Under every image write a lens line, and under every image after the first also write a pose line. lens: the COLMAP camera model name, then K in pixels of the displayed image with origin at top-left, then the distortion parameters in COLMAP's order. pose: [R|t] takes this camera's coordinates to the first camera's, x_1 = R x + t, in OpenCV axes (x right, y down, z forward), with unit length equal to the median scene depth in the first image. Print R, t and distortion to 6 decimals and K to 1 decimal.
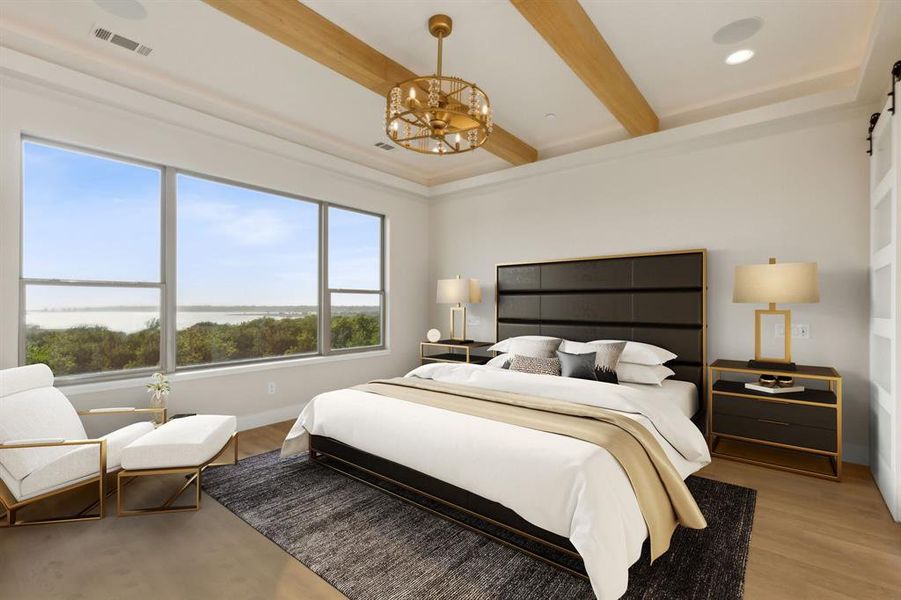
lens RADIAL K [[419.2, 0, 465.9], [0, 419.2, 300.2], [0, 0, 1]] dist [0.013450, -0.001469]
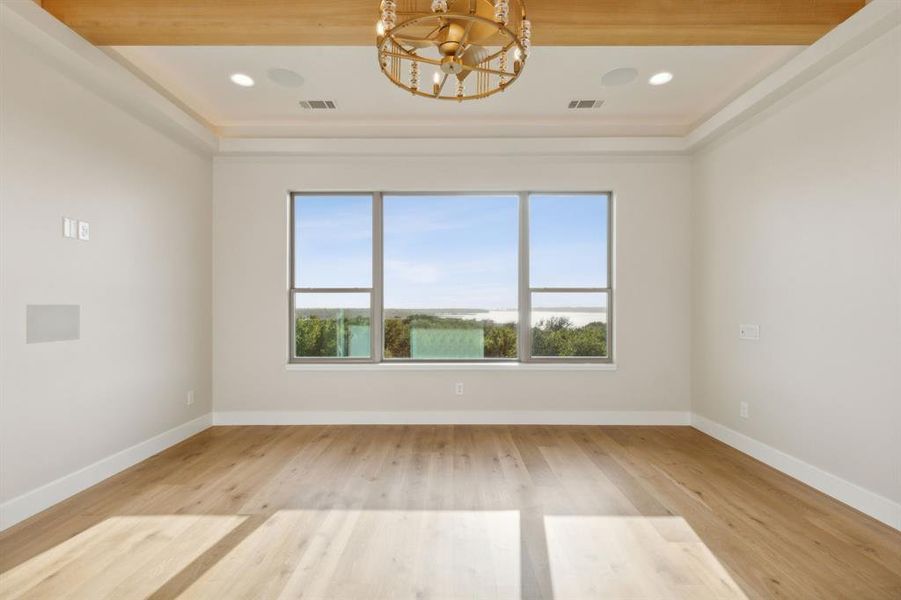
lens RADIAL K [[419.2, 0, 451.6], [0, 419.2, 300.7], [0, 0, 1]] dist [0.013450, -0.001469]
pose [[0.610053, -0.012126, -0.792268, 0.272155], [0.010605, 0.999918, -0.007138, 0.004045], [0.792290, -0.004048, 0.610131, 0.318762]]
